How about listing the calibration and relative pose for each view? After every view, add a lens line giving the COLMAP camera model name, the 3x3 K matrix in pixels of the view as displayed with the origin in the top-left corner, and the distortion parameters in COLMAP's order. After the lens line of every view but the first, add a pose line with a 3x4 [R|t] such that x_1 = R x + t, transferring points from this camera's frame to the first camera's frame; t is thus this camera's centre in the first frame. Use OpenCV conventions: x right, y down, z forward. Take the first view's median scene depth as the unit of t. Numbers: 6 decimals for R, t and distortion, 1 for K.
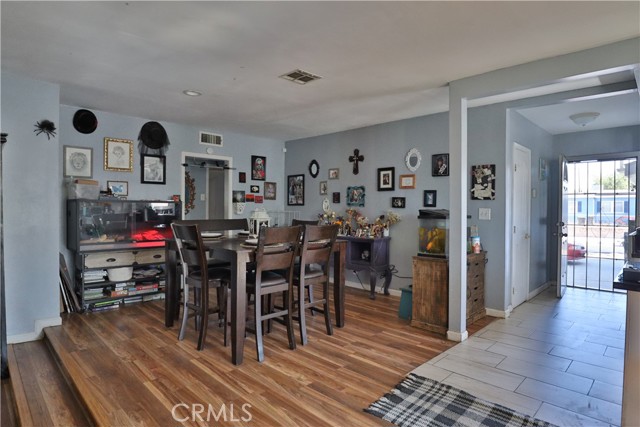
lens RADIAL K [[361.5, 0, 322.8], [0, 361.5, 210.5], [0, 0, 1]] dist [-0.041208, 0.016442]
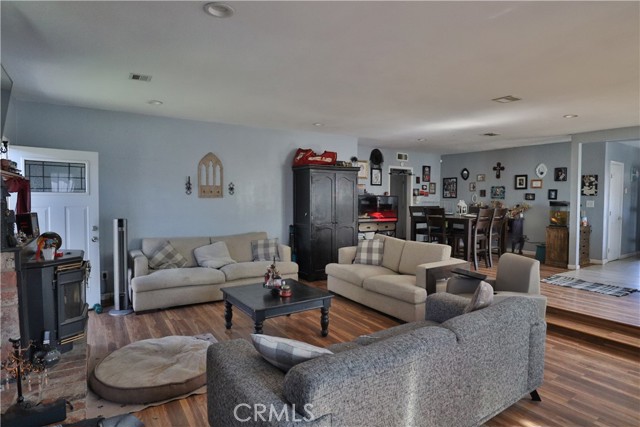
lens RADIAL K [[361.5, 0, 321.2], [0, 361.5, 211.0], [0, 0, 1]] dist [-0.041208, 0.016442]
pose [[0.978257, 0.009809, -0.207165, -0.374133], [-0.004399, 0.999638, 0.026561, 0.003595], [0.207350, -0.025072, 0.977945, -0.761871]]
